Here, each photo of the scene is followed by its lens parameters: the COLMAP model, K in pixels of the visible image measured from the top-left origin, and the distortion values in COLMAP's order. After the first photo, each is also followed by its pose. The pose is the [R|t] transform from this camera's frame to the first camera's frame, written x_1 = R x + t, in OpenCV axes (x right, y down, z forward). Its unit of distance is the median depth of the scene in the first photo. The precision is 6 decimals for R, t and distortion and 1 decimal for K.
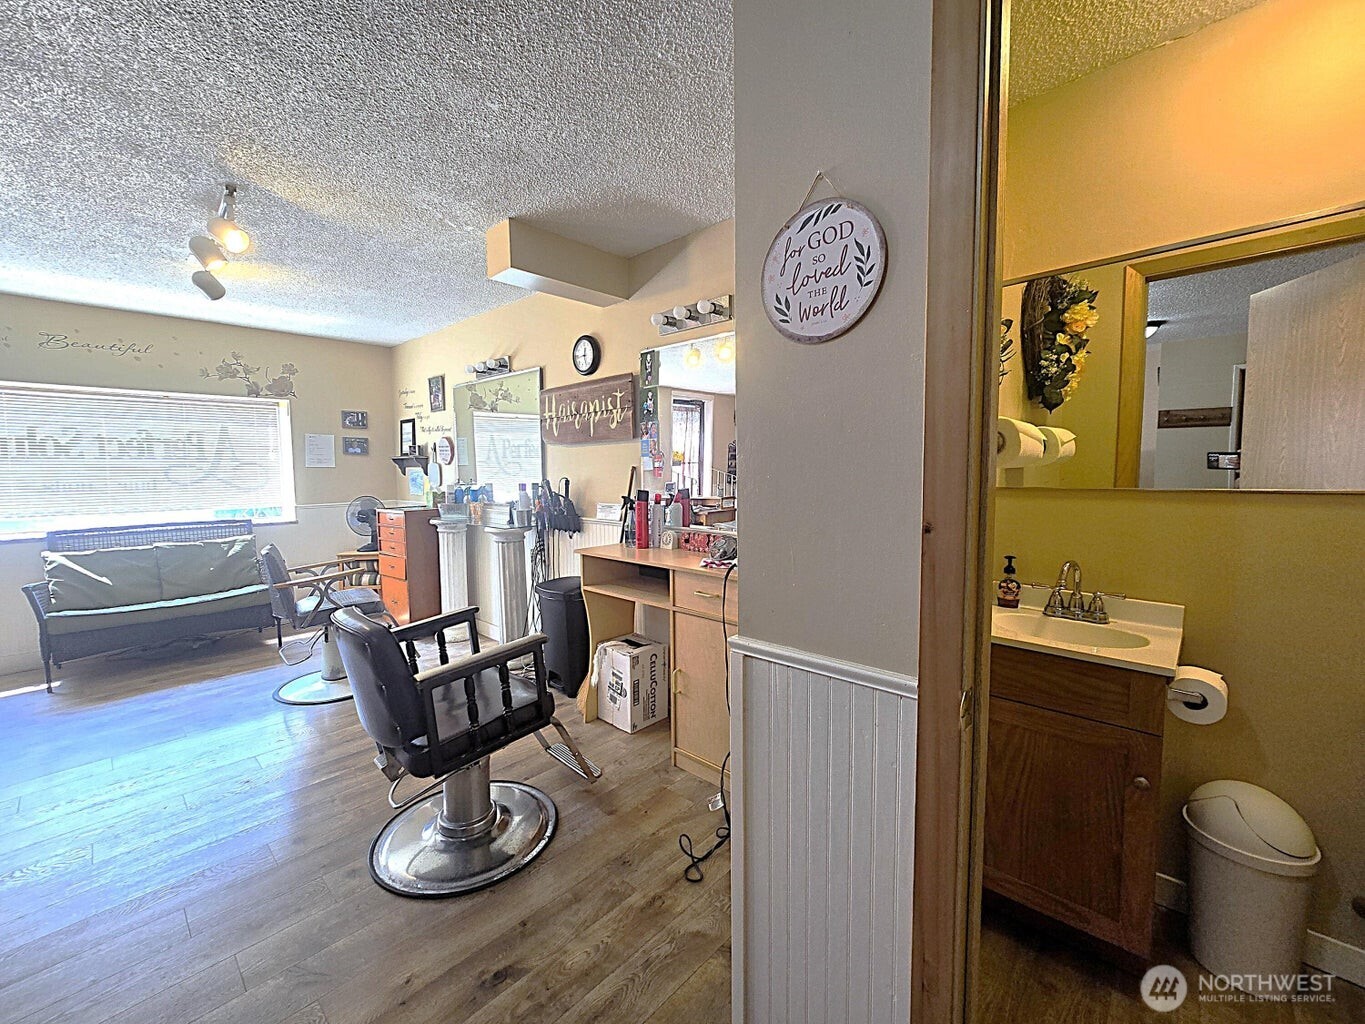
lens RADIAL K [[553.5, 0, 682.2], [0, 553.5, 509.6], [0, 0, 1]] dist [-0.002935, 0.000045]
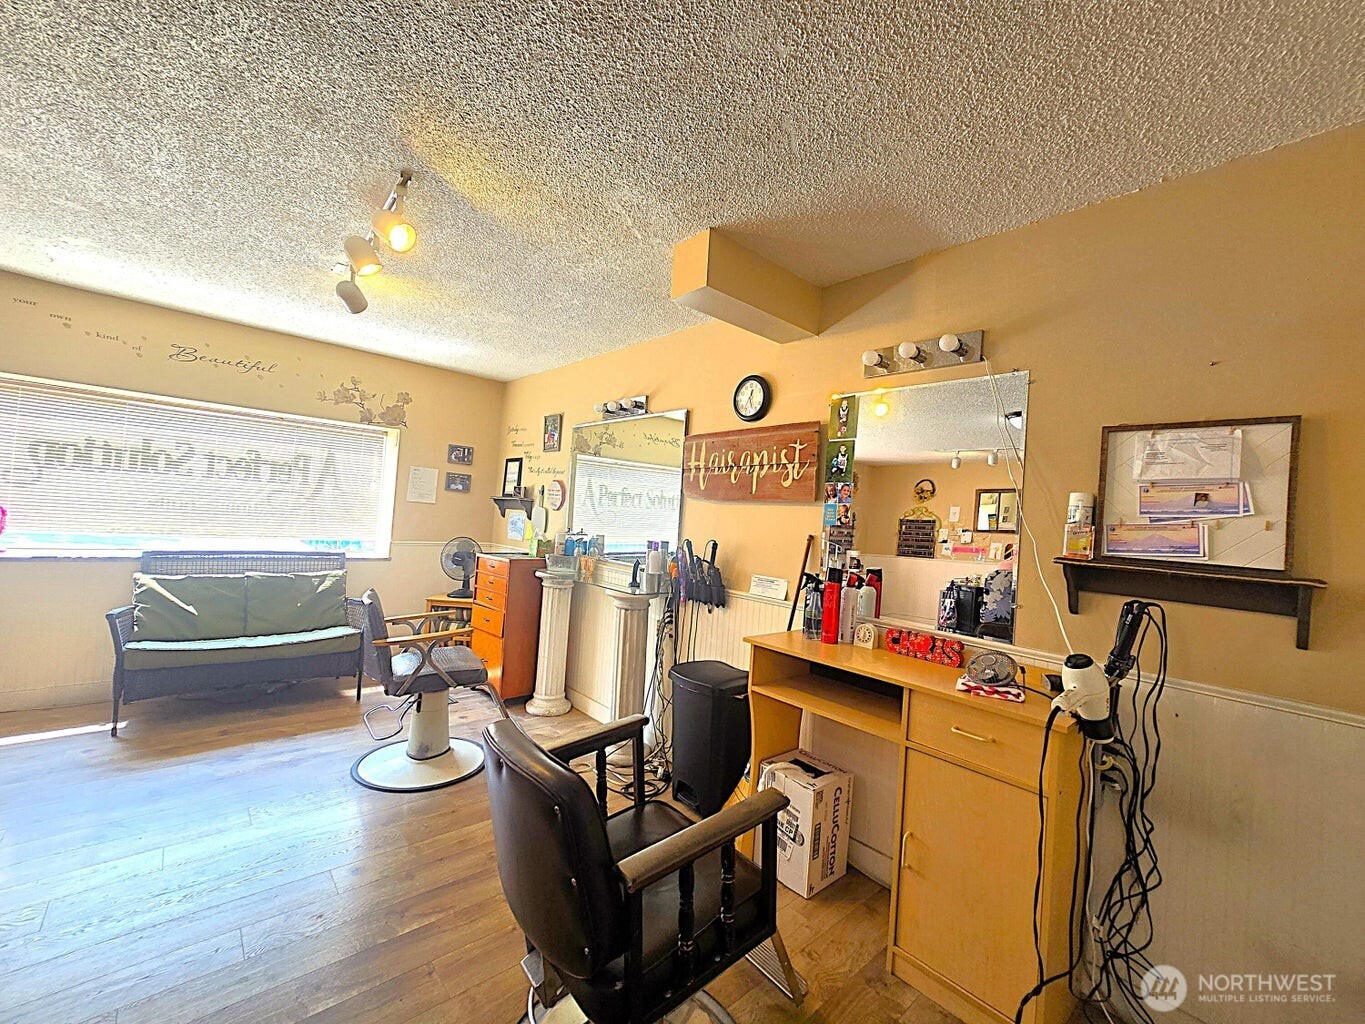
lens RADIAL K [[553.5, 0, 681.9], [0, 553.5, 509.7], [0, 0, 1]] dist [-0.002935, 0.000045]
pose [[0.992578, 0.076287, -0.094705, -0.192669], [-0.085071, 0.992075, -0.092464, -0.023103], [0.086901, 0.099834, 0.991202, 0.172005]]
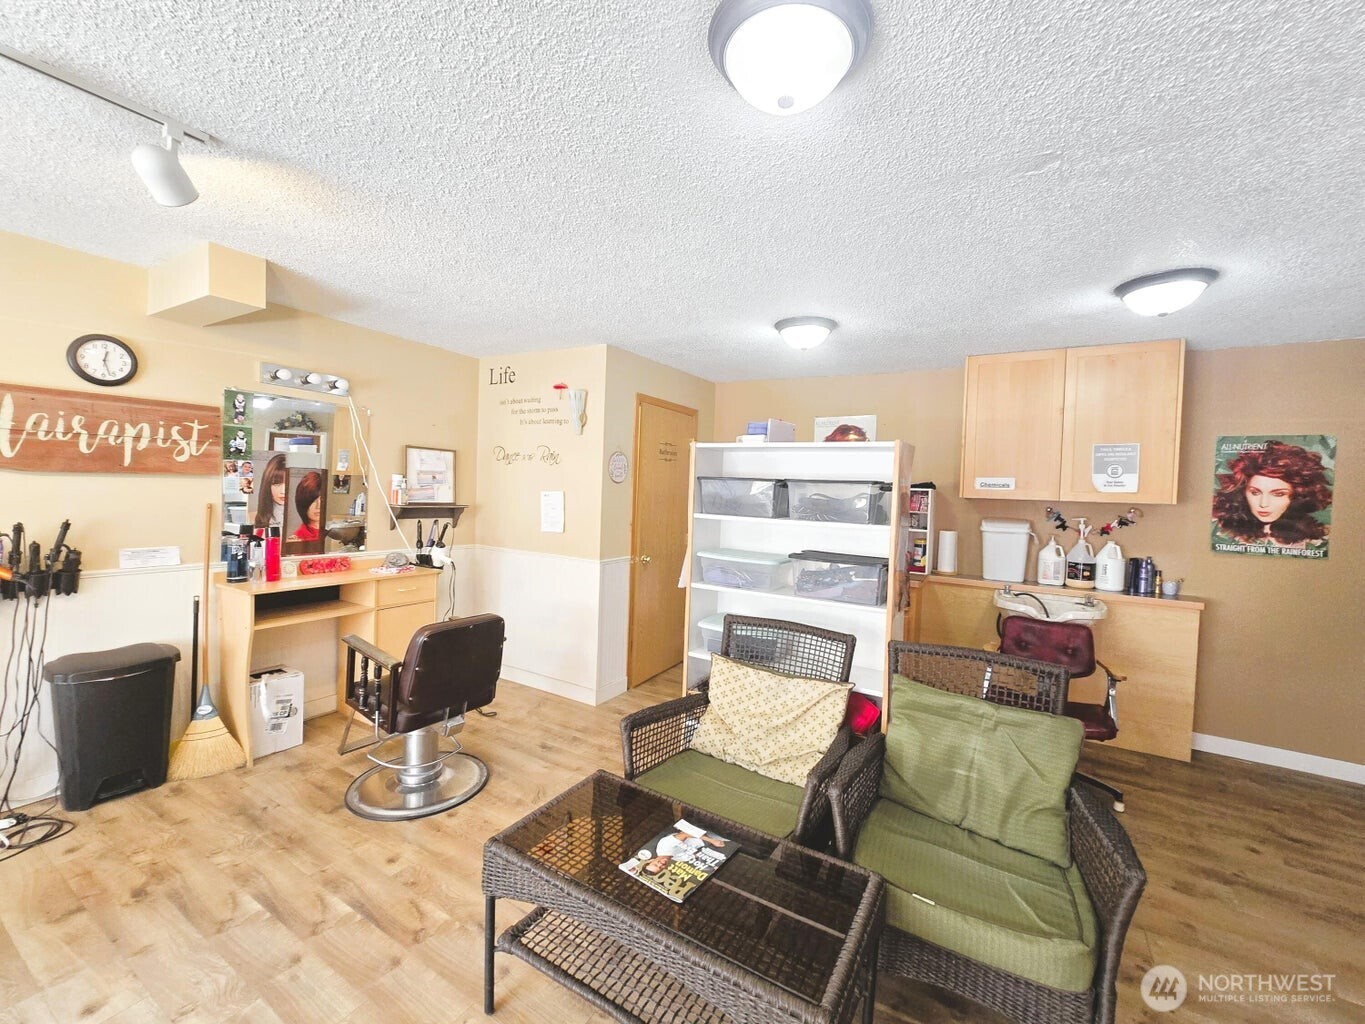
lens RADIAL K [[553.5, 0, 684.2], [0, 553.5, 502.0], [0, 0, 1]] dist [-0.002935, 0.000045]
pose [[-0.194646, -0.021593, 0.980636, -1.126826], [0.035252, 0.998958, 0.028994, -0.076360], [-0.980240, 0.040213, -0.193682, 0.369631]]
